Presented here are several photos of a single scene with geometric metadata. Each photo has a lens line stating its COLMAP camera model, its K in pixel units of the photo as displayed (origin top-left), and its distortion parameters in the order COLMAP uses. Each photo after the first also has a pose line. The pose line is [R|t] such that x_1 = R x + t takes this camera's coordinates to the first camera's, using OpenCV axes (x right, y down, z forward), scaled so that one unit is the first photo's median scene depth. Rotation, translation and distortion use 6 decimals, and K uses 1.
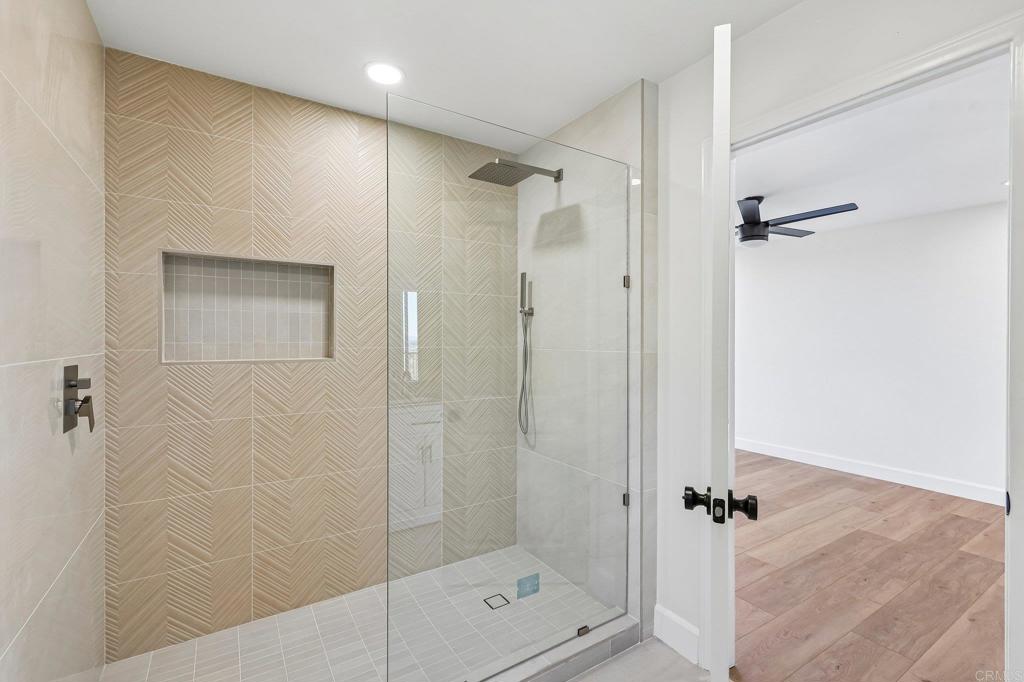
lens RADIAL K [[447.8, 0, 513.0], [0, 447.8, 341.8], [0, 0, 1]] dist [0.001201, 0.000132]
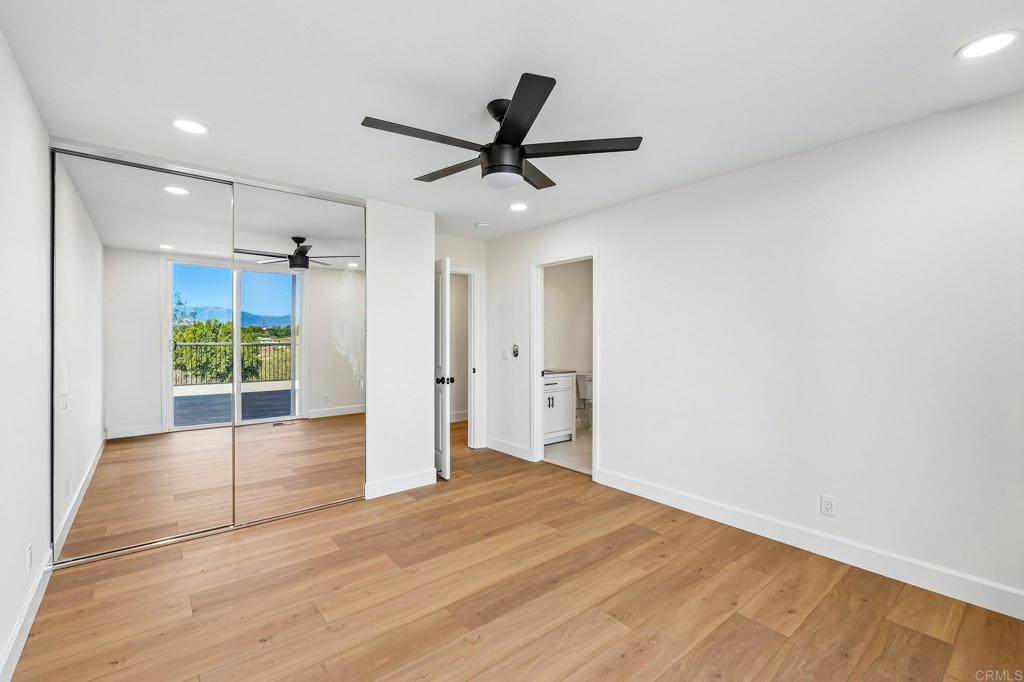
lens RADIAL K [[447.8, 0, 512.3], [0, 447.8, 339.8], [0, 0, 1]] dist [0.001201, 0.000132]
pose [[-0.991042, -0.006389, -0.133398, 0.803820], [-0.007397, 0.999948, 0.007061, 0.000646], [0.133346, 0.007985, -0.991037, 2.128649]]
